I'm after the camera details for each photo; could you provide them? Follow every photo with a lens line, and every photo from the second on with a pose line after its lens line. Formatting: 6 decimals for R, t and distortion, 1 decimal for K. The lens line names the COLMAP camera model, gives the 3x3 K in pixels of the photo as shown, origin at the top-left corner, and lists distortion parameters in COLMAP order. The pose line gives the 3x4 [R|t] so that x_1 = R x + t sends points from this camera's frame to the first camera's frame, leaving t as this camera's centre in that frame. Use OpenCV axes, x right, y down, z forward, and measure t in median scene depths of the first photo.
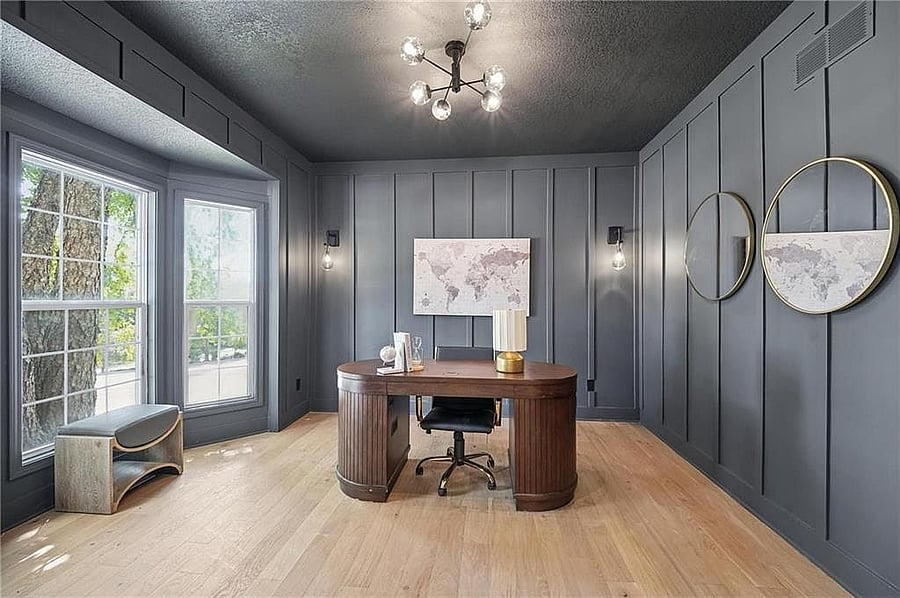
lens RADIAL K [[375.4, 0, 449.2], [0, 375.4, 298.0], [0, 0, 1]] dist [-0.003474, -0.002518]
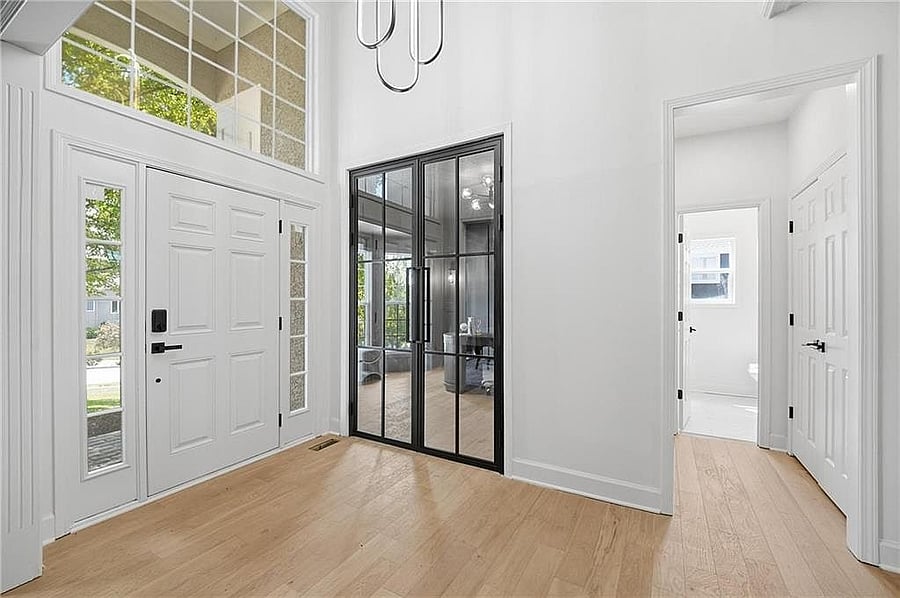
lens RADIAL K [[375.4, 0, 454.7], [0, 375.4, 299.6], [0, 0, 1]] dist [-0.003474, -0.002518]
pose [[0.918243, -0.001632, -0.396015, 0.549294], [0.003131, 0.999990, 0.003137, -0.010731], [0.396006, -0.004121, 0.918239, -0.848436]]
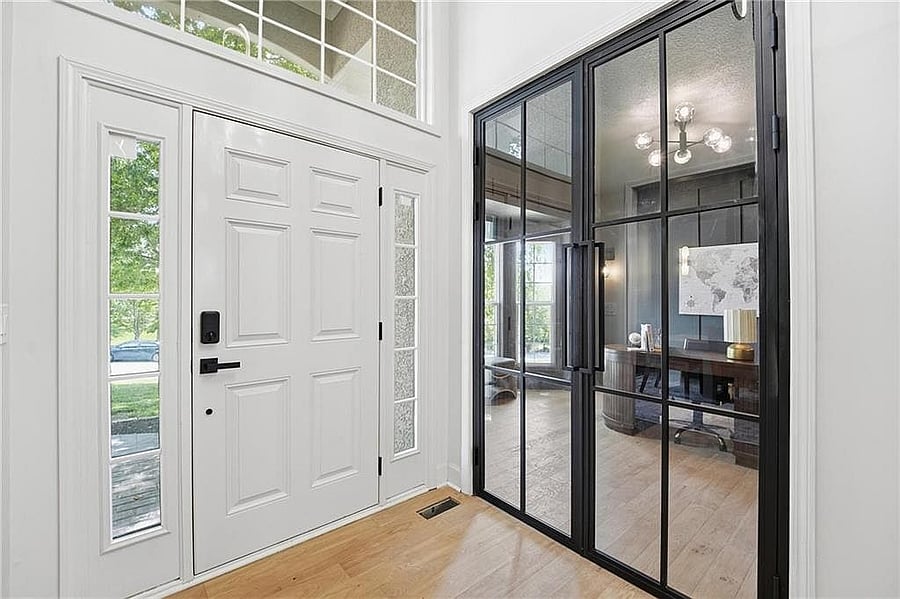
lens RADIAL K [[375.4, 0, 453.7], [0, 375.4, 297.3], [0, 0, 1]] dist [-0.003474, -0.002518]
pose [[0.728966, -0.005677, -0.684526, 0.284840], [0.003066, 0.999983, -0.005028, -0.006037], [0.684543, 0.001566, 0.728971, -0.493232]]
